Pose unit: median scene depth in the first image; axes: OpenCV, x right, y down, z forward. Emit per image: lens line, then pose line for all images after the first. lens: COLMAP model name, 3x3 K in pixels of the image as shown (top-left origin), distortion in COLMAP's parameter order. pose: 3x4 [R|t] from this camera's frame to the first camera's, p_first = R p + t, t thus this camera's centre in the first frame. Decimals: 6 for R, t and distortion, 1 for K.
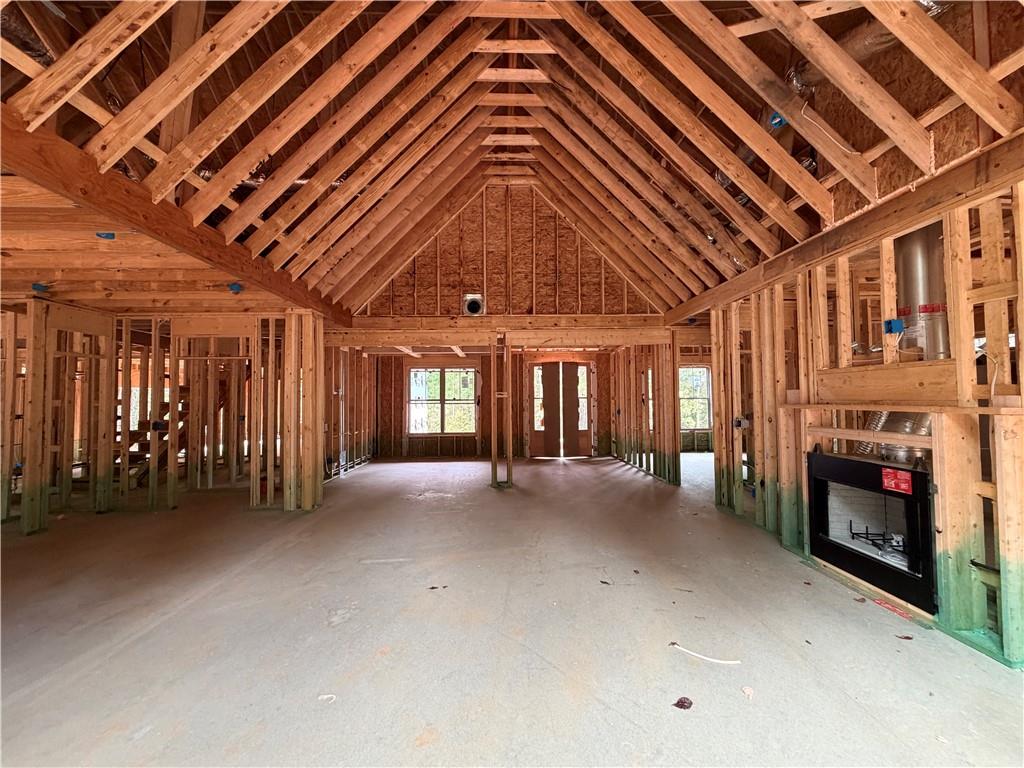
lens RADIAL K [[408.8, 0, 509.3], [0, 408.8, 386.9], [0, 0, 1]] dist [0.001386, 0.001102]
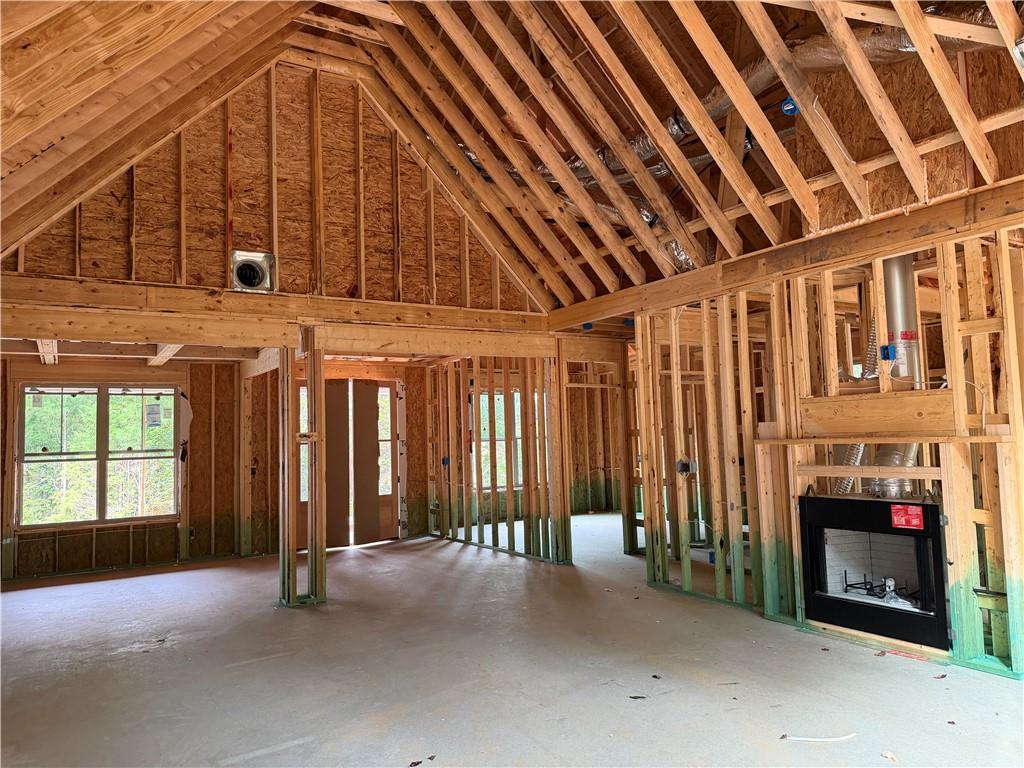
lens RADIAL K [[715.9, 0, 519.0], [0, 715.9, 391.4], [0, 0, 1]] dist [0.051700, -0.064199]
pose [[0.860771, 0.012488, 0.508839, -0.266942], [0.009787, 0.999108, -0.041076, 0.000185], [-0.508898, 0.040337, 0.859881, 0.005615]]
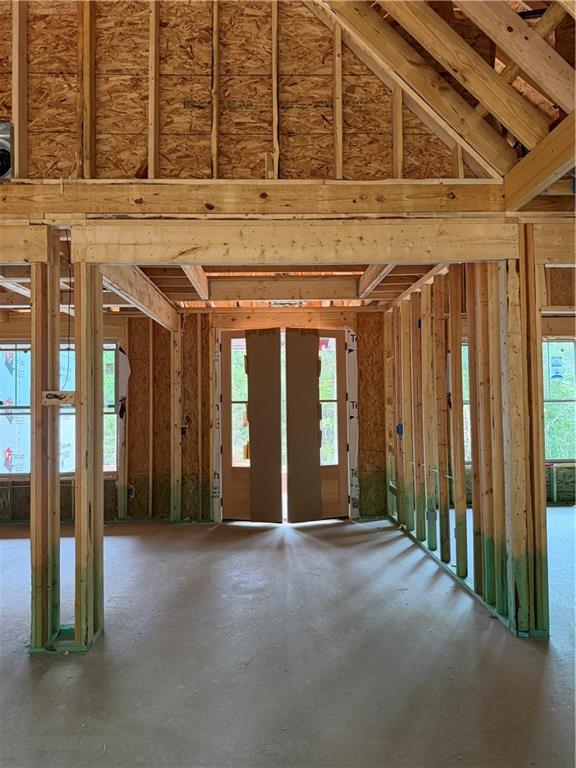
lens RADIAL K [[537.0, 0, 281.4], [0, 537.0, 383.2], [0, 0, 1]] dist [0.051700, -0.064199]
pose [[0.999984, -0.004079, 0.003847, 0.175044], [0.004083, 0.999991, -0.000855, 0.007873], [-0.003844, 0.000870, 0.999992, 0.508360]]
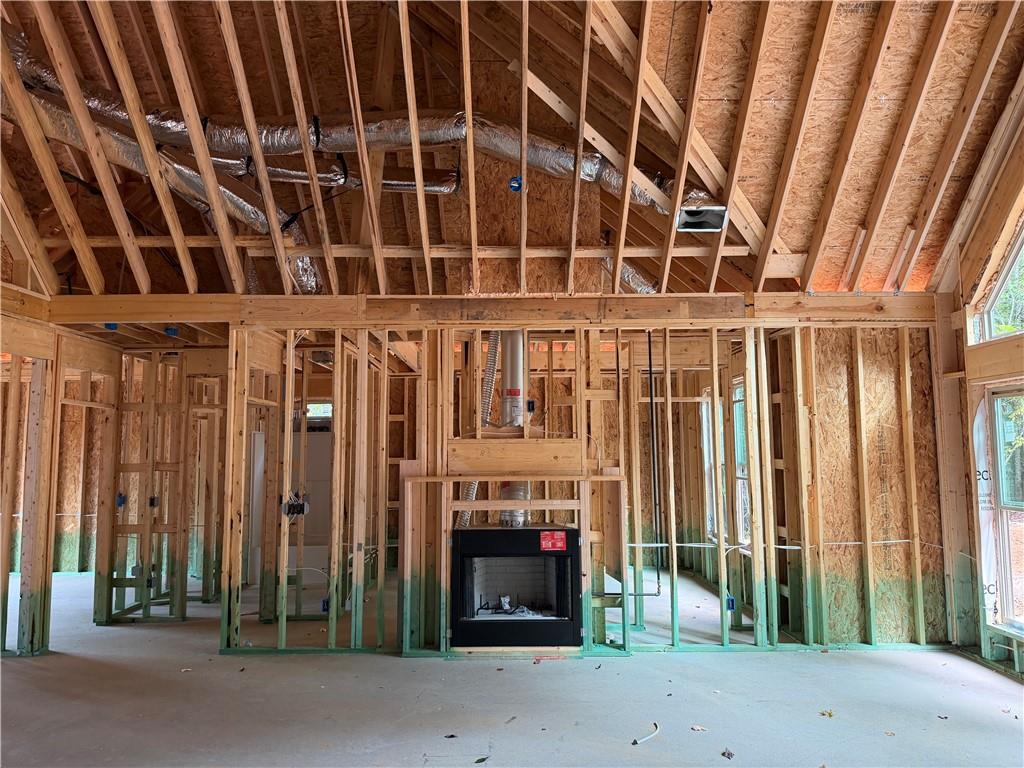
lens RADIAL K [[715.9, 0, 511.6], [0, 715.9, 376.2], [0, 0, 1]] dist [0.051700, -0.064199]
pose [[0.026299, 0.121554, 0.992236, -0.451557], [-0.024604, 0.992358, -0.120917, 0.005641], [-0.999351, -0.021233, 0.029089, 0.424846]]
